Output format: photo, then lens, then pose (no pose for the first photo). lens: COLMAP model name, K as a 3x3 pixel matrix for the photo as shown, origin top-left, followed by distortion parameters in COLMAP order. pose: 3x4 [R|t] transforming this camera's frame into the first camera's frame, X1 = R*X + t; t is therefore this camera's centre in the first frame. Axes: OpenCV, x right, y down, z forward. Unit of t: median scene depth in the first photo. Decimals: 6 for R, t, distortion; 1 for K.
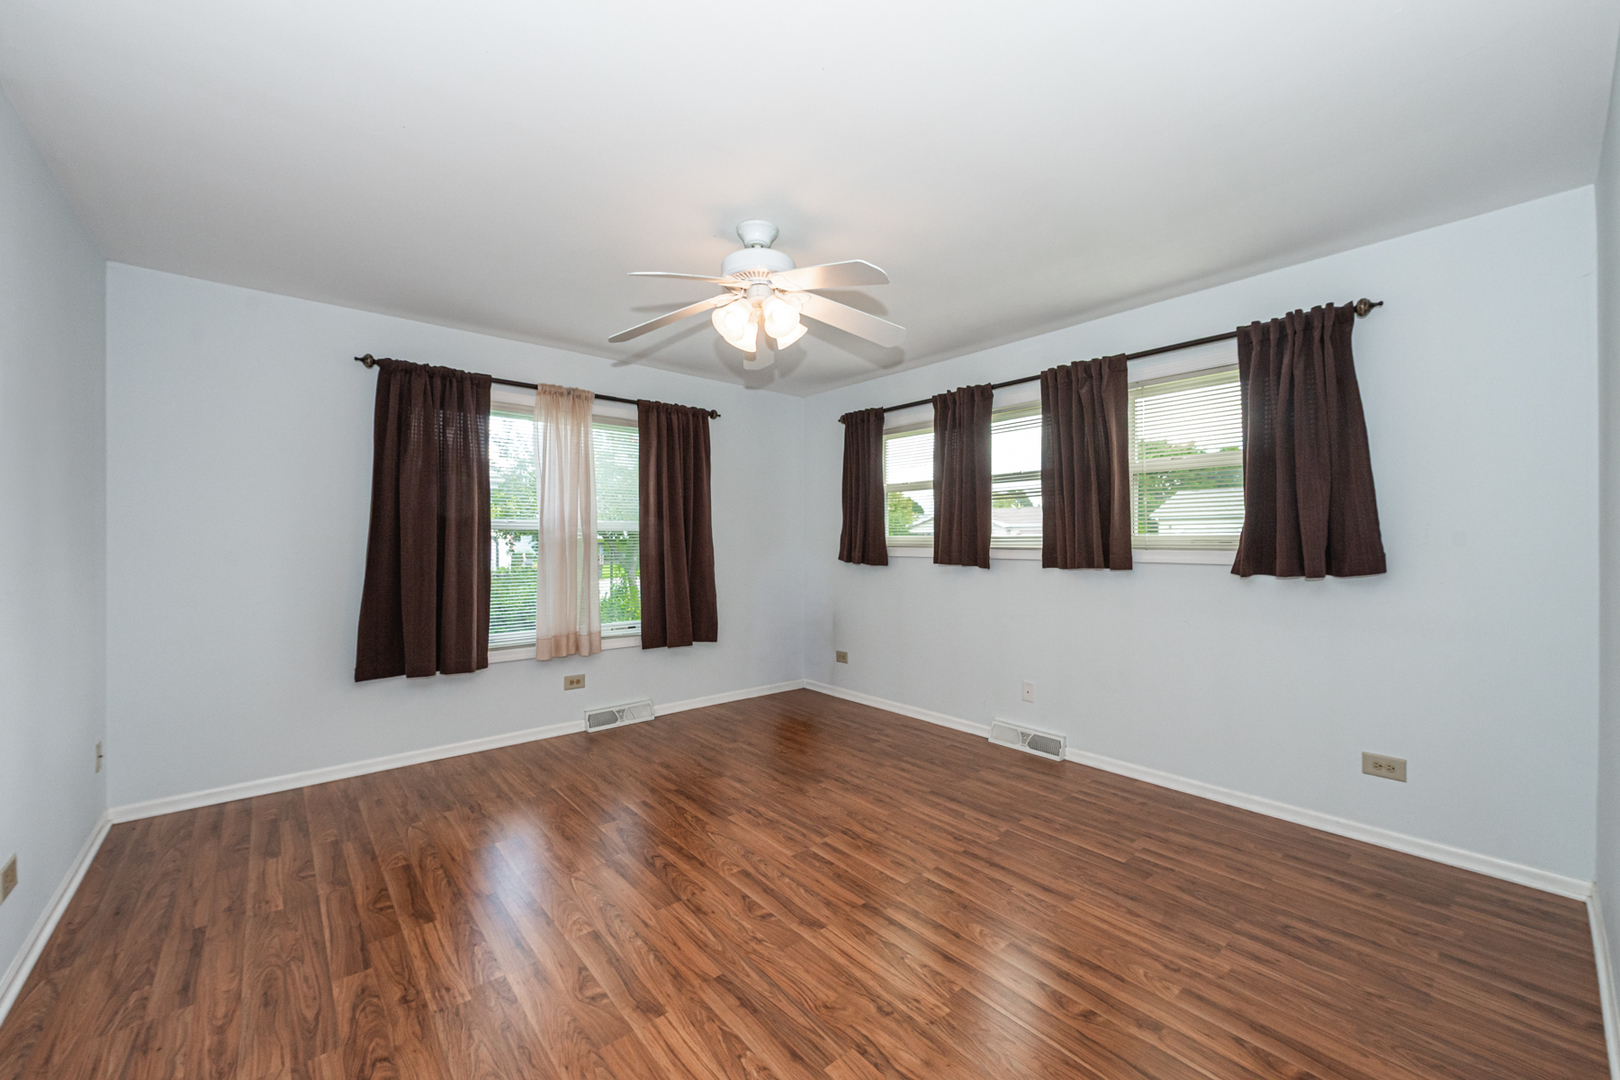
lens RADIAL K [[636.5, 0, 815.8], [0, 636.5, 527.8], [0, 0, 1]] dist [0.001358, -0.000399]
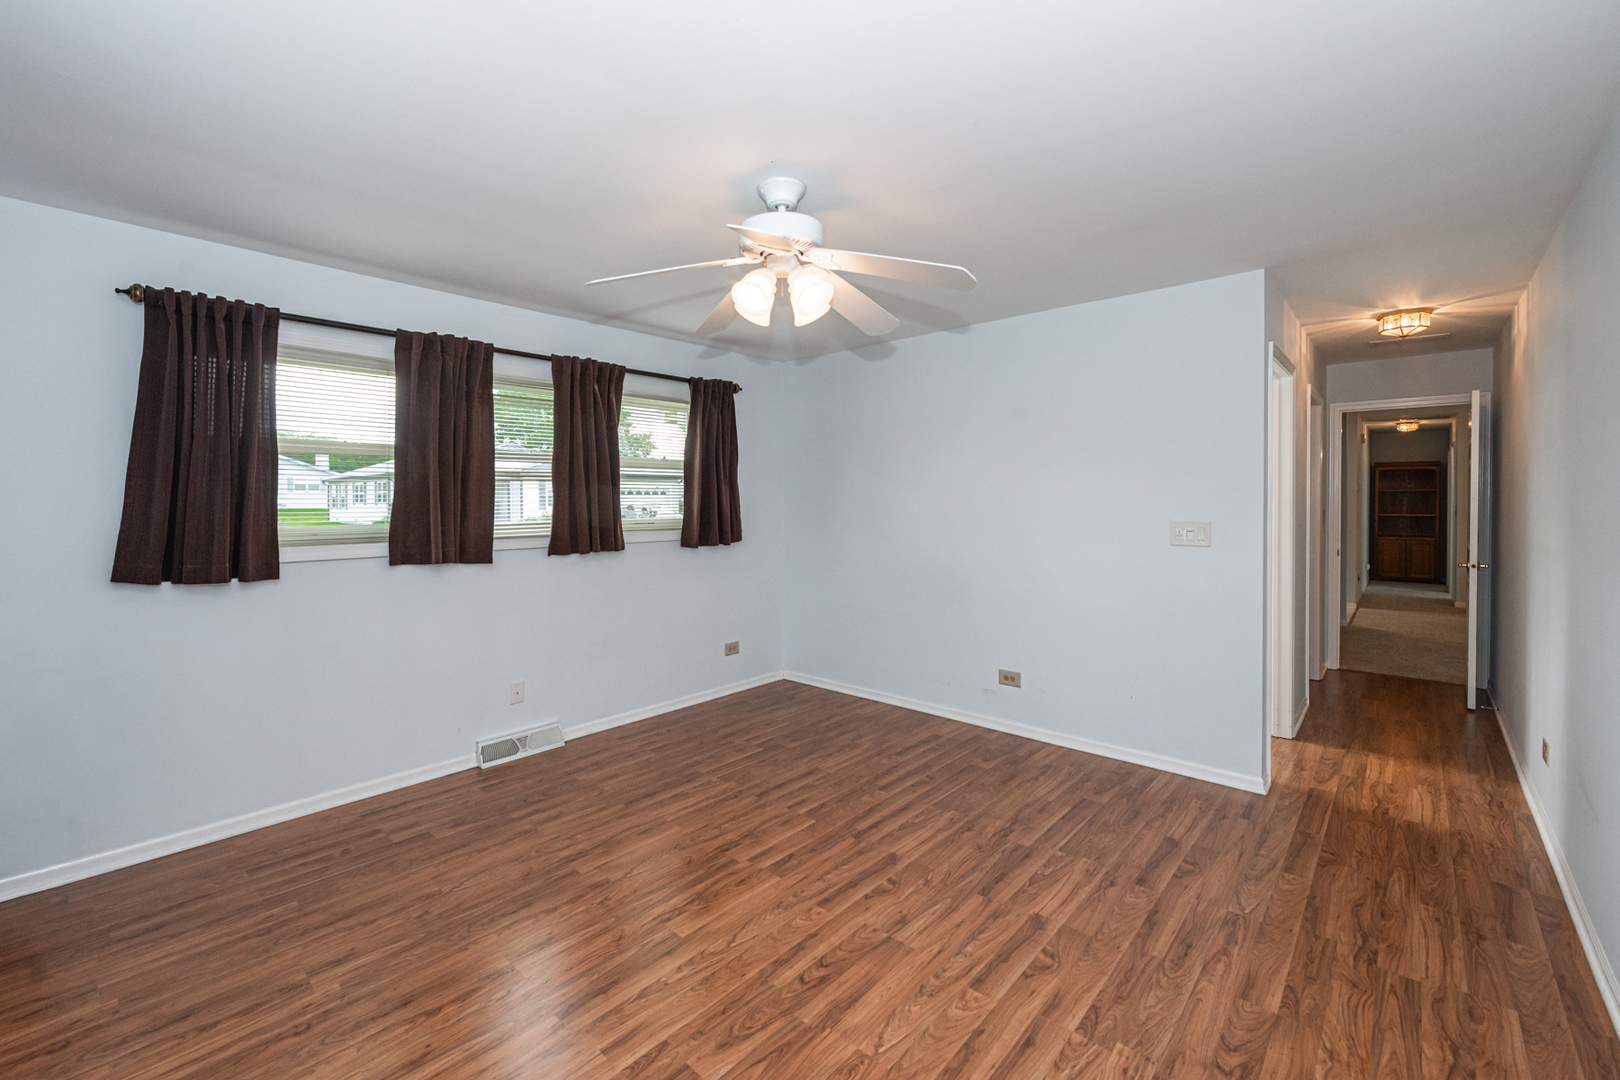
lens RADIAL K [[636.5, 0, 812.5], [0, 636.5, 497.2], [0, 0, 1]] dist [0.001358, -0.000399]
pose [[-0.105088, 0.006871, 0.994439, -0.933879], [-0.018244, 0.999795, -0.008836, -0.034218], [-0.994296, -0.019071, -0.104941, 1.015927]]
